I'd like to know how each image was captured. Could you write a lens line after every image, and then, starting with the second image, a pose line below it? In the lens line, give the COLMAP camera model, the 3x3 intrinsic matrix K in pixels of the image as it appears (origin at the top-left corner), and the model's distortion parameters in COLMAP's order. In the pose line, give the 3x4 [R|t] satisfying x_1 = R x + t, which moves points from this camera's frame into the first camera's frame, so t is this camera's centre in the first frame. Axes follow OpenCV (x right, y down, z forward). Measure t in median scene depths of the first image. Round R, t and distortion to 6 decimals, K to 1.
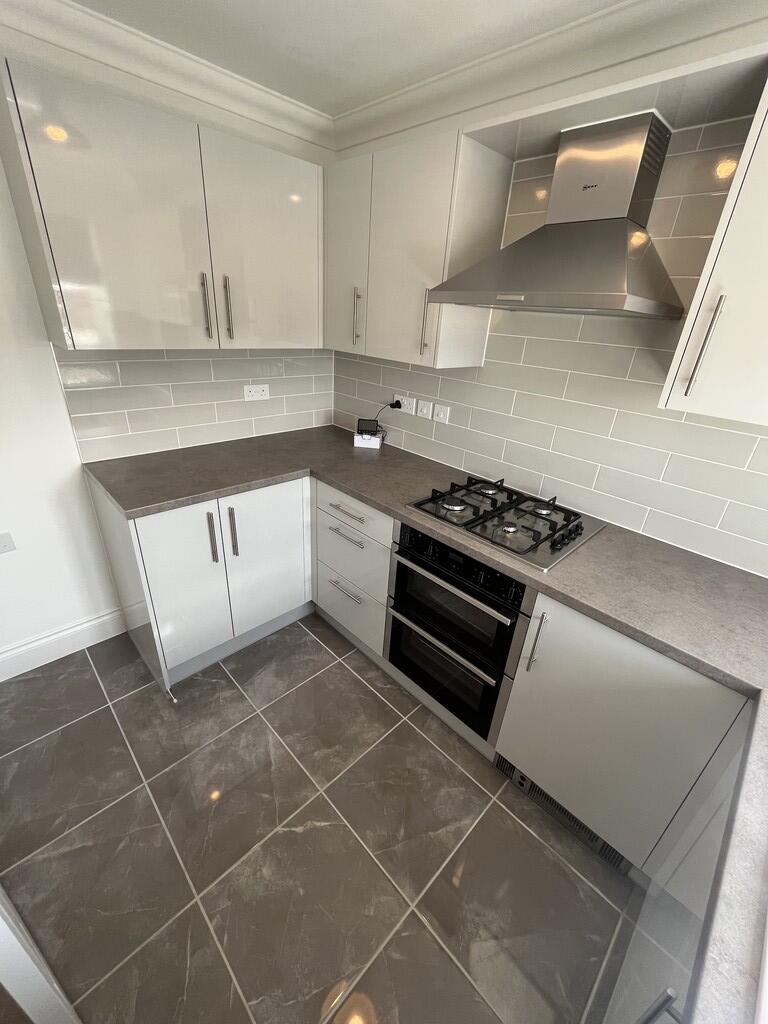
lens RADIAL K [[415.1, 0, 387.1], [0, 415.1, 511.4], [0, 0, 1]] dist [-0.003839, -0.000591]
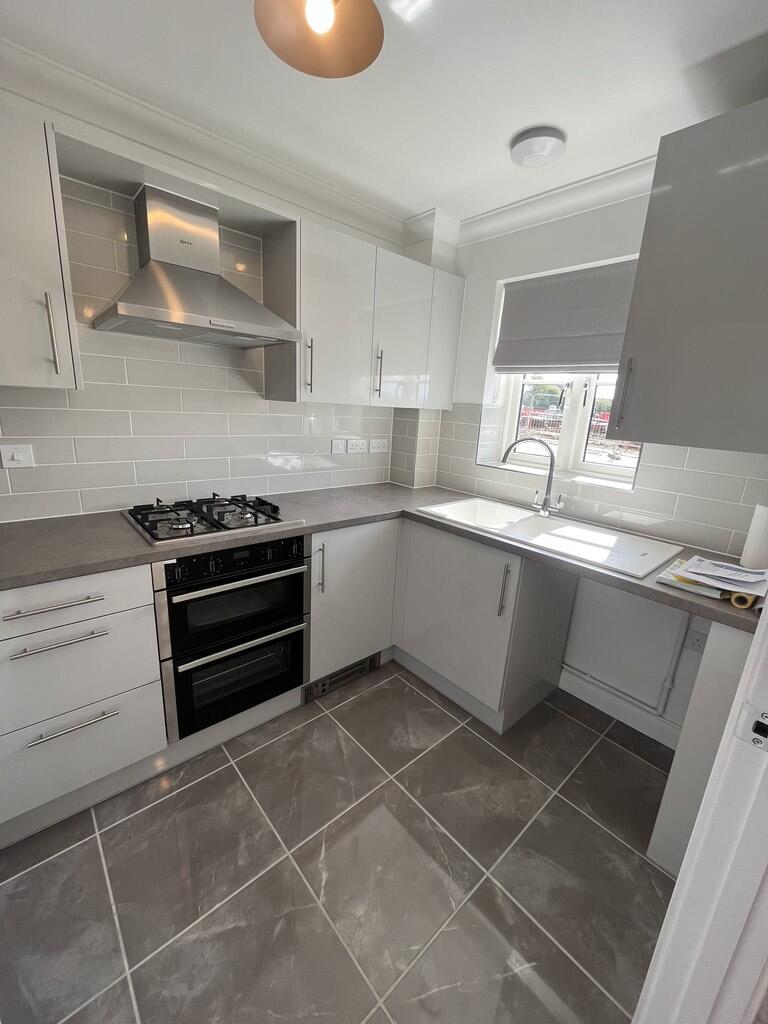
lens RADIAL K [[415.1, 0, 387.1], [0, 415.1, 511.4], [0, 0, 1]] dist [-0.003839, -0.000591]
pose [[0.049905, -0.305646, 0.950837, -0.778089], [0.381105, 0.885816, 0.264742, -0.124590], [-0.923184, 0.349157, 0.160690, 0.420365]]
